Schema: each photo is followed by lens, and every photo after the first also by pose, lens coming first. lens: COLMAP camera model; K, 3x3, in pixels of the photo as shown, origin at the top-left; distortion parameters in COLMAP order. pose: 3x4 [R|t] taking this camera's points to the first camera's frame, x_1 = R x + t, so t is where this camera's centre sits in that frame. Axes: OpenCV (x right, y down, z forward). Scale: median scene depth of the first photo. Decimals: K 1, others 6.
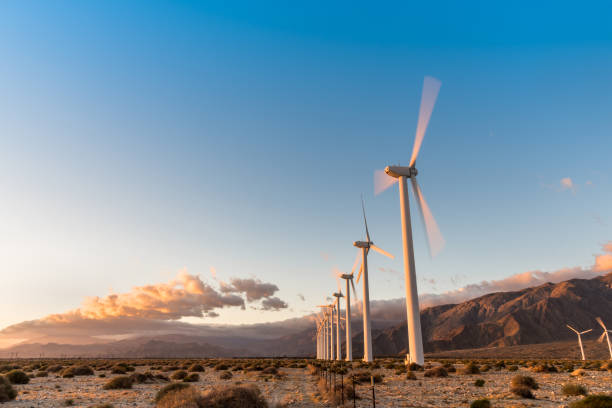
lens RADIAL K [[583.3, 0, 297.1], [0, 583.3, 185.1], [0, 0, 1]] dist [0.034463, -0.005764]
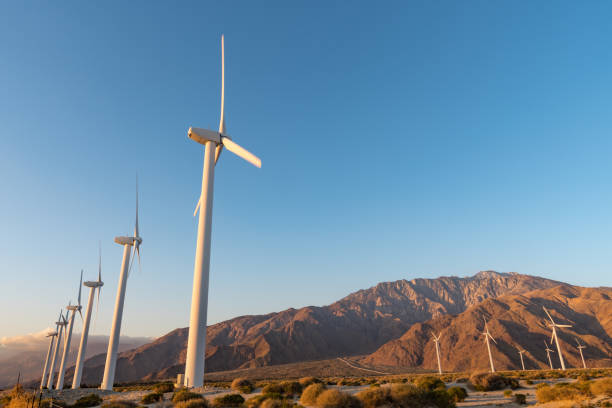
lens RADIAL K [[411.1, 0, 307.9], [0, 411.1, 194.1], [0, 0, 1]] dist [0.008560, 0.001650]
pose [[0.813178, 0.215961, 0.540465, -0.016586], [-0.130547, 0.972628, -0.192228, 0.101983], [-0.567186, 0.085760, 0.819113, 0.323214]]
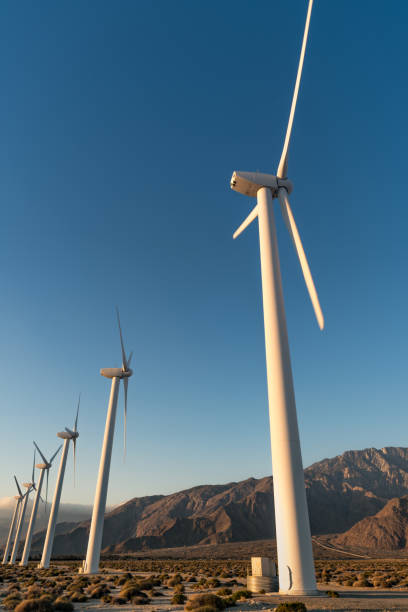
lens RADIAL K [[411.1, 0, 204.5], [0, 411.1, 308.8], [0, 0, 1]] dist [0.008560, 0.001650]
pose [[0.882673, 0.247659, 0.399441, -0.016265], [-0.134246, 0.947346, -0.290713, 0.105699], [-0.450406, 0.202981, 0.869444, 0.337690]]
